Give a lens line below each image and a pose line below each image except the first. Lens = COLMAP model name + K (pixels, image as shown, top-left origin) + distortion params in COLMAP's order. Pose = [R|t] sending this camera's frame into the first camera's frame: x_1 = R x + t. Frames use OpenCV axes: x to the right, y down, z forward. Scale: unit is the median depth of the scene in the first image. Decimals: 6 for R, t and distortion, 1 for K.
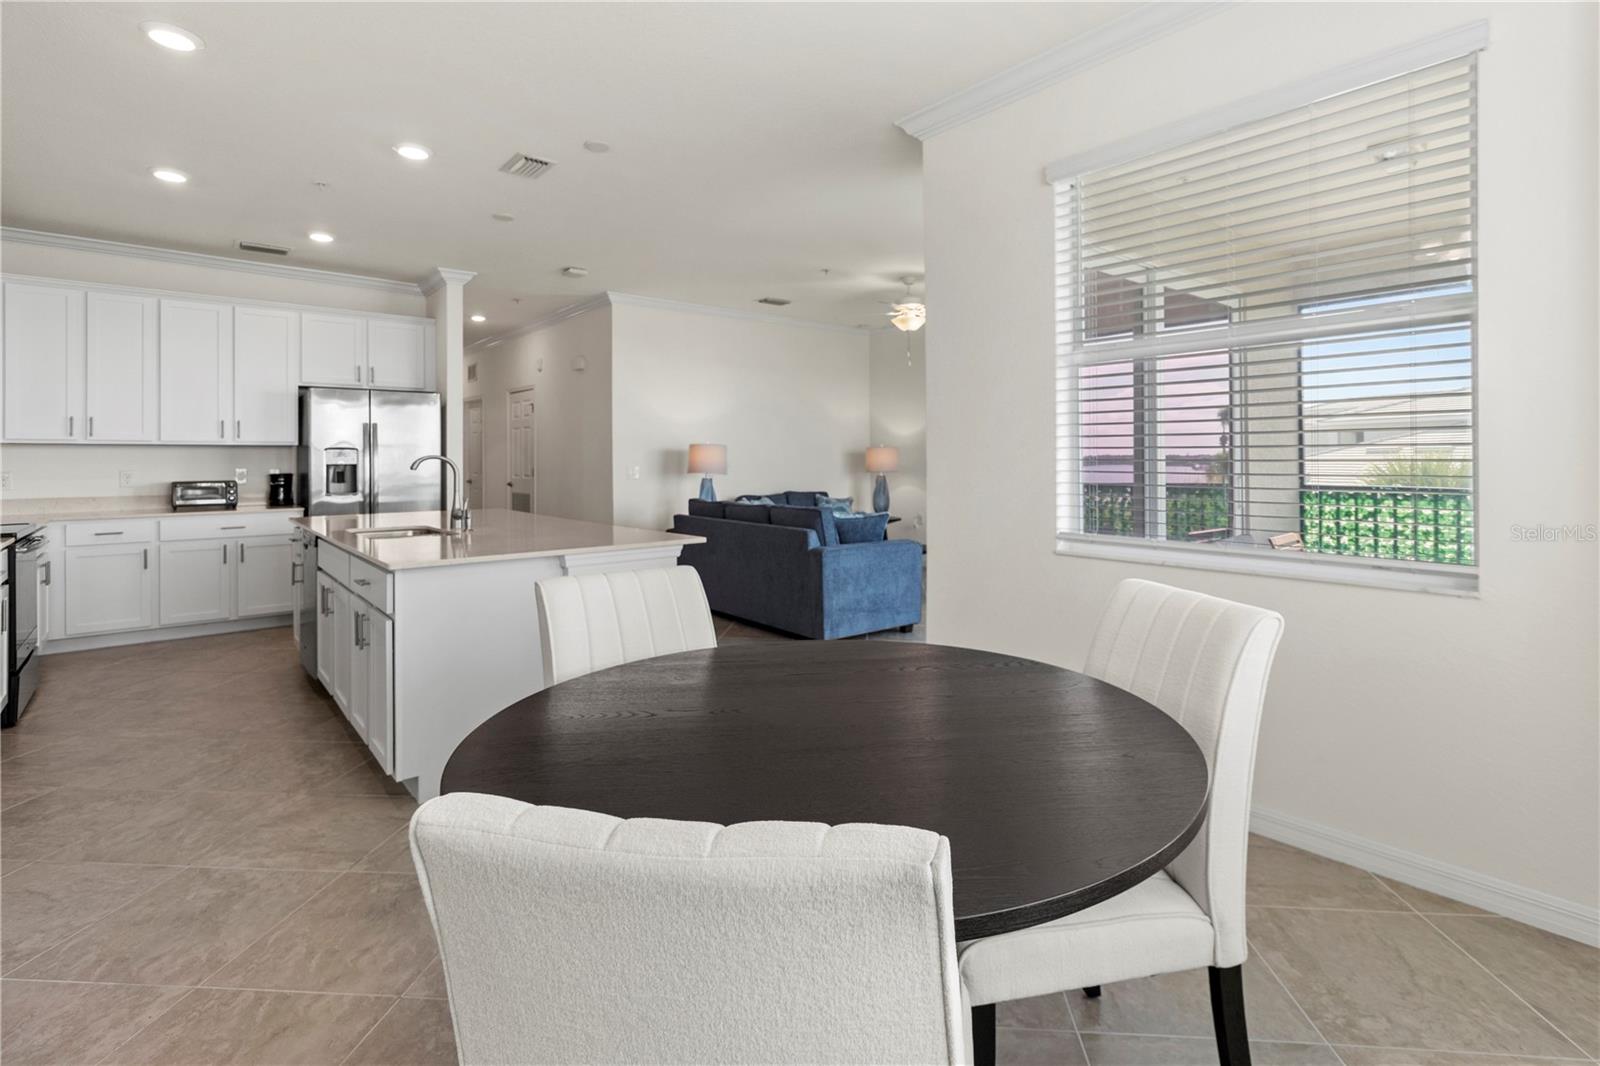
lens RADIAL K [[770.2, 0, 813.7], [0, 770.2, 455.3], [0, 0, 1]] dist [0.008000, -0.000461]
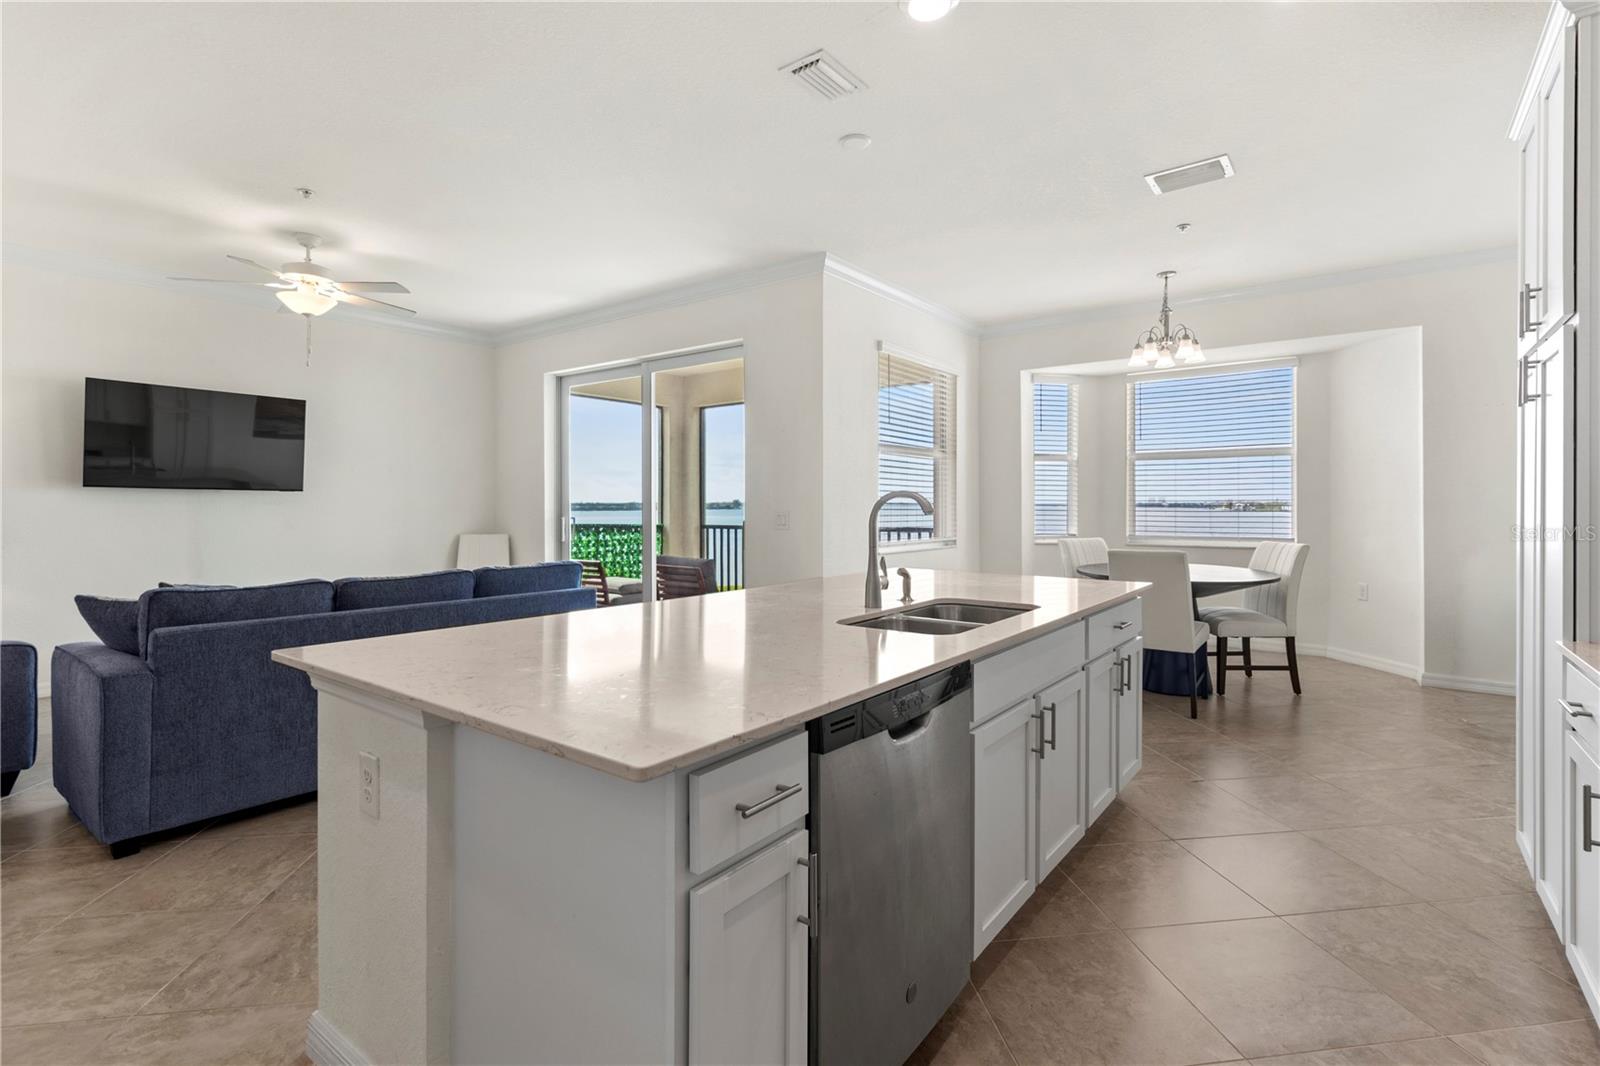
lens RADIAL K [[746.3, 0, 818.2], [0, 746.3, 505.3], [0, 0, 1]] dist [0.000589, 0.000248]
pose [[-0.233453, 0.003614, 0.972361, -0.731455], [-0.004640, 0.999978, -0.004831, 0.010085], [-0.972357, -0.005640, -0.233431, 0.827998]]
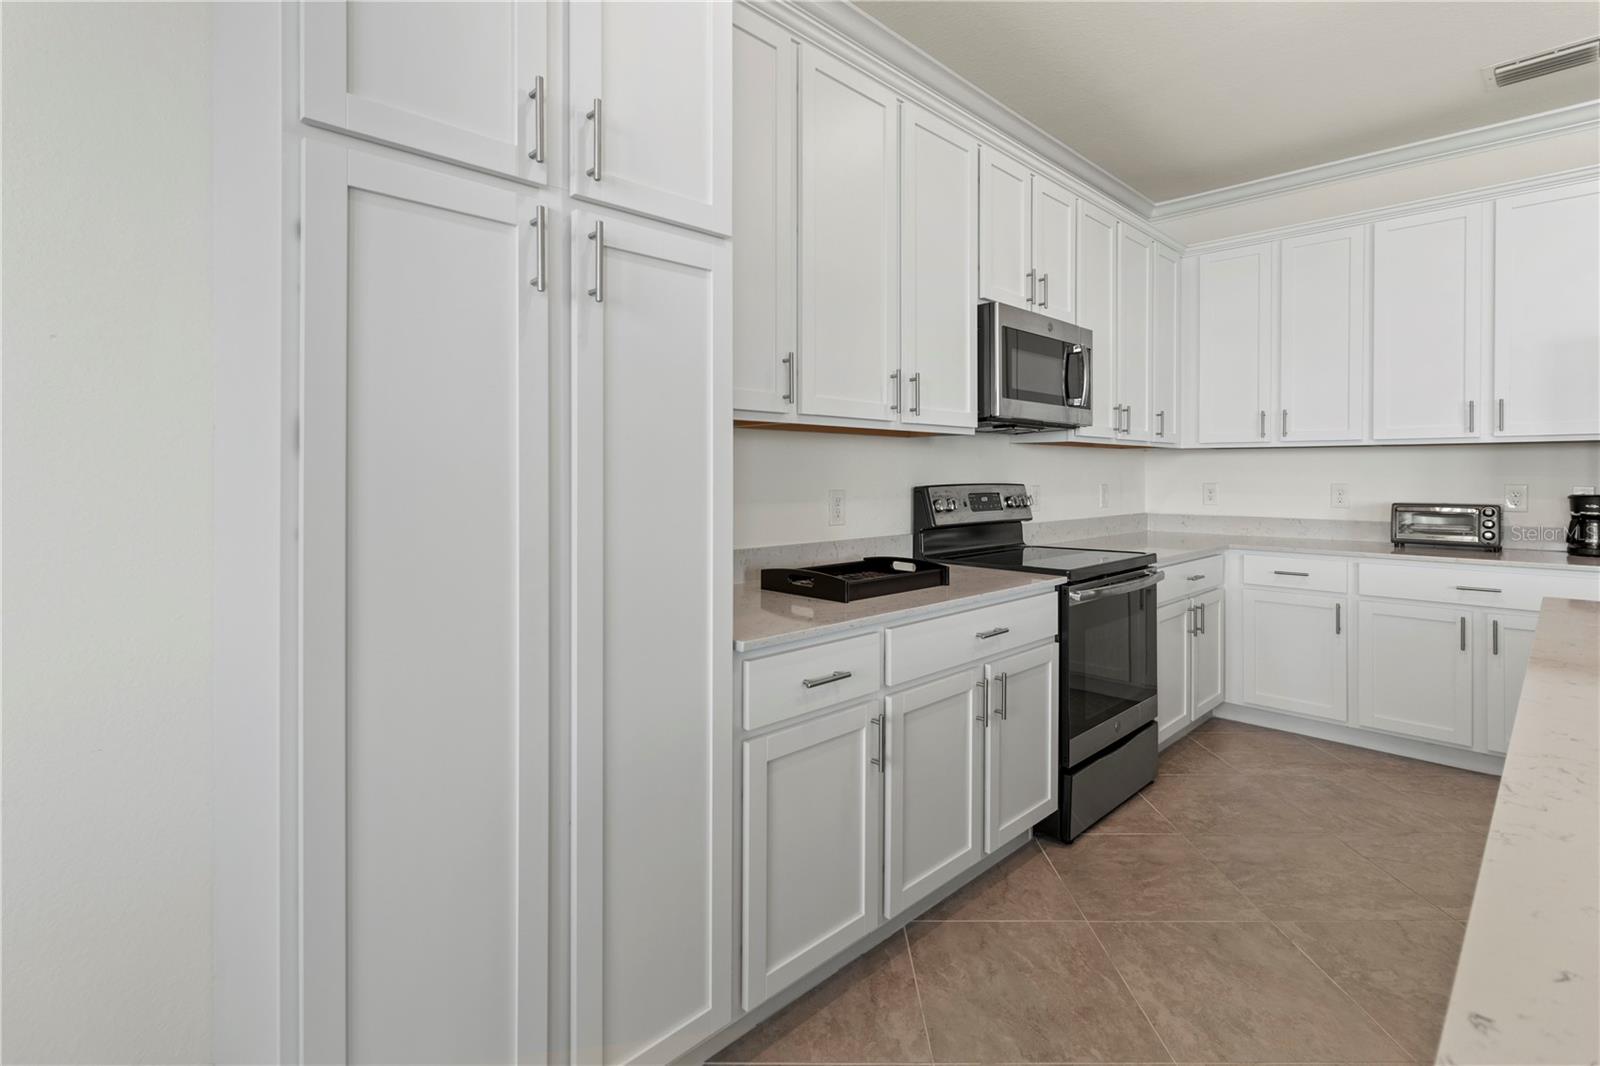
lens RADIAL K [[763.6, 0, 816.3], [0, 763.6, 471.5], [0, 0, 1]] dist [0.002552, 0.000416]
pose [[0.091560, 0.002485, -0.995796, -0.229153], [0.000754, 0.999996, 0.002564, 0.006030], [0.995799, -0.000985, 0.091558, 0.447296]]
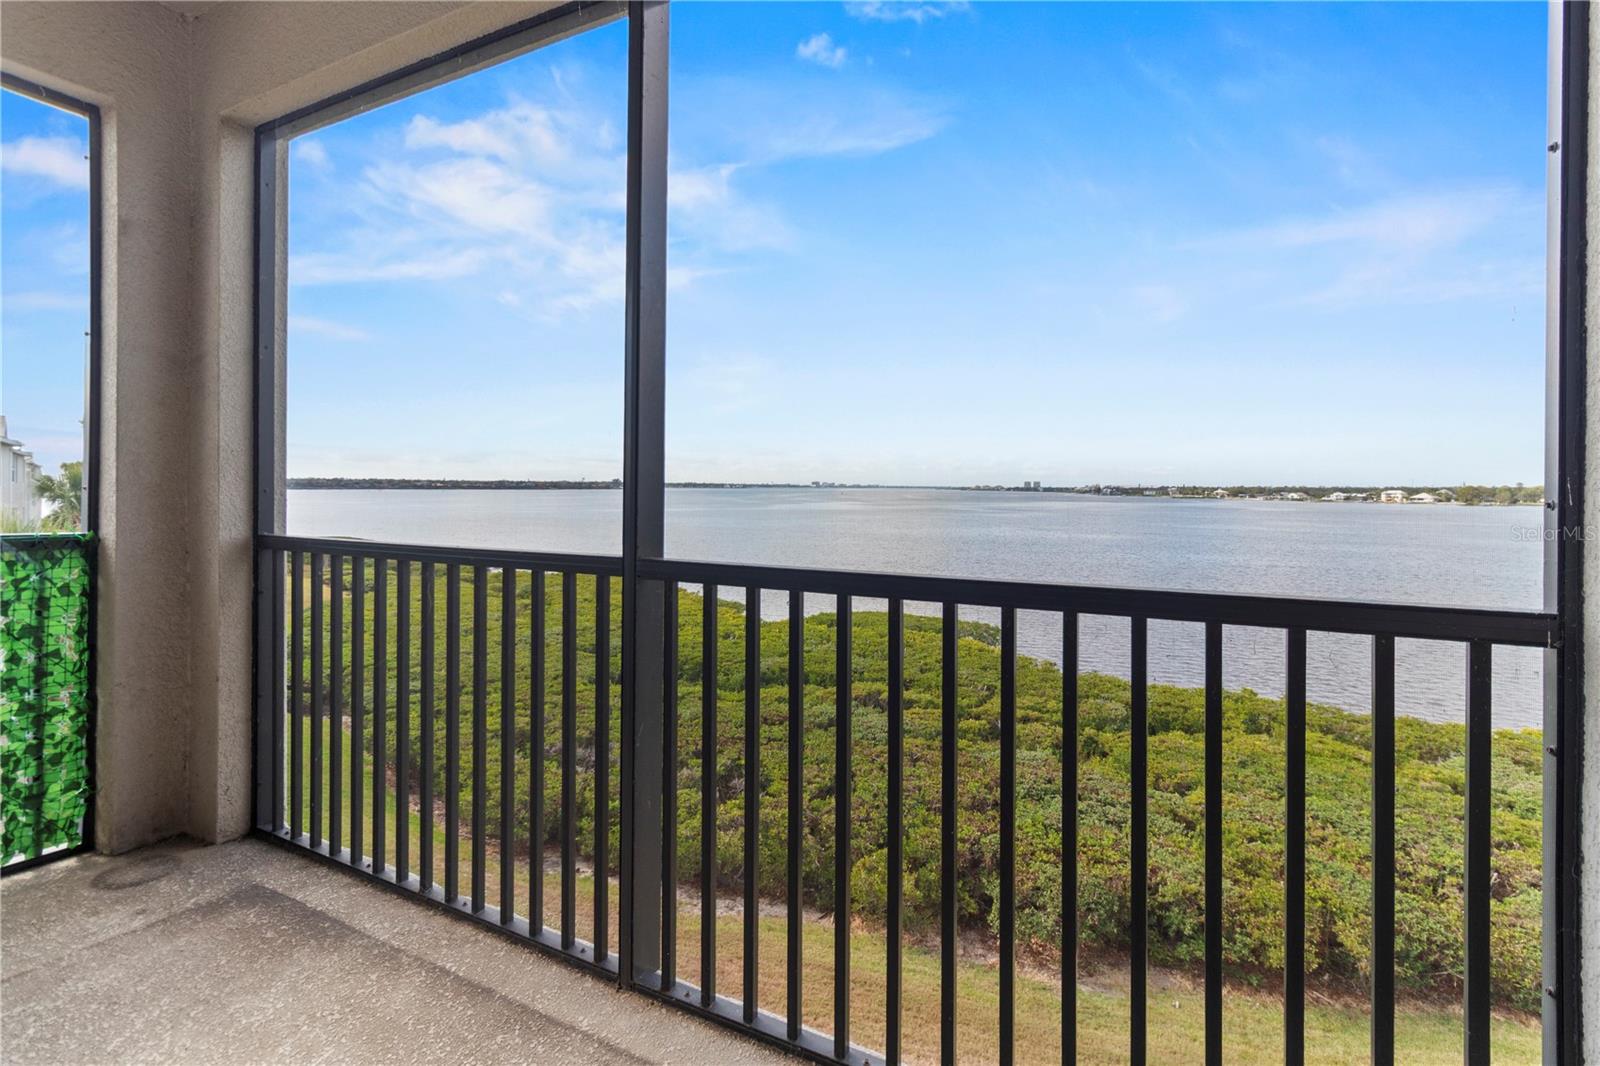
lens RADIAL K [[750.1, 0, 820.3], [0, 750.1, 486.1], [0, 0, 1]] dist [0.001949, -0.000326]
pose [[-0.371487, 0.001807, 0.928437, 0.314424], [-0.013948, 0.999874, -0.007527, 0.013678], [-0.928334, -0.015746, -0.371415, 0.548857]]
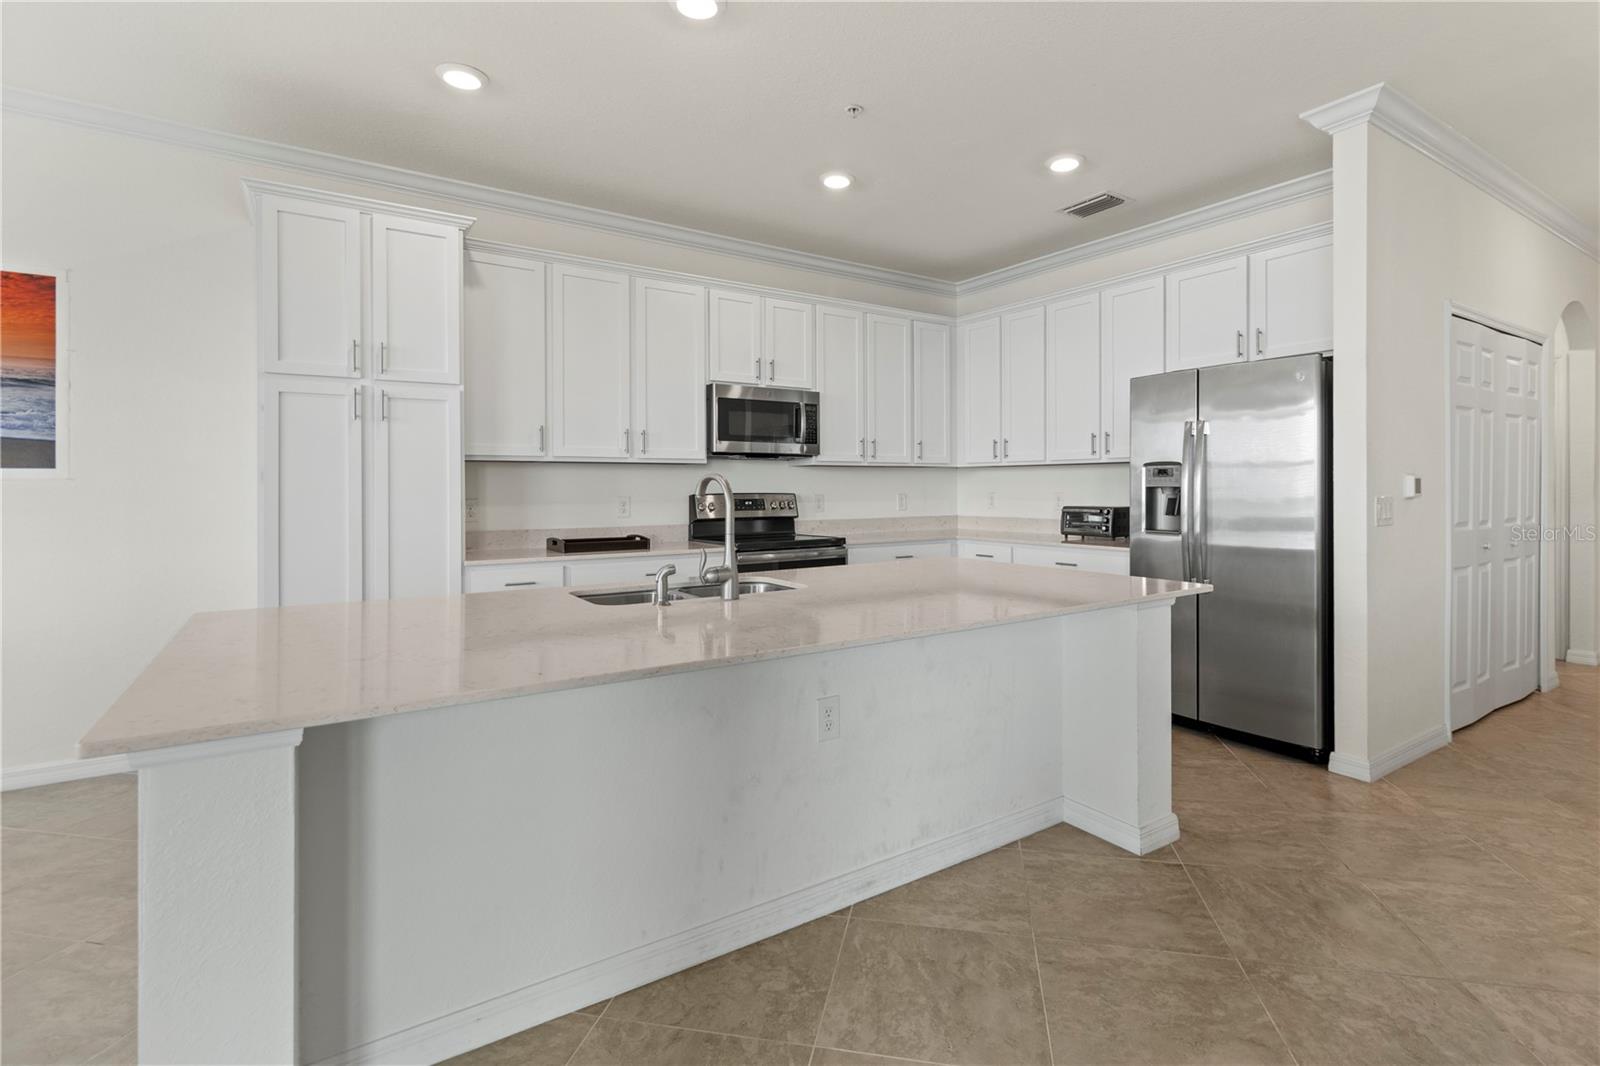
lens RADIAL K [[757.3, 0, 819.7], [0, 757.3, 486.0], [0, 0, 1]] dist [0.001054, -0.000188]
pose [[-0.108352, 0.004252, -0.994103, 0.068303], [0.007548, 0.999966, 0.003454, 0.006090], [0.994084, -0.007129, -0.108381, 0.787865]]
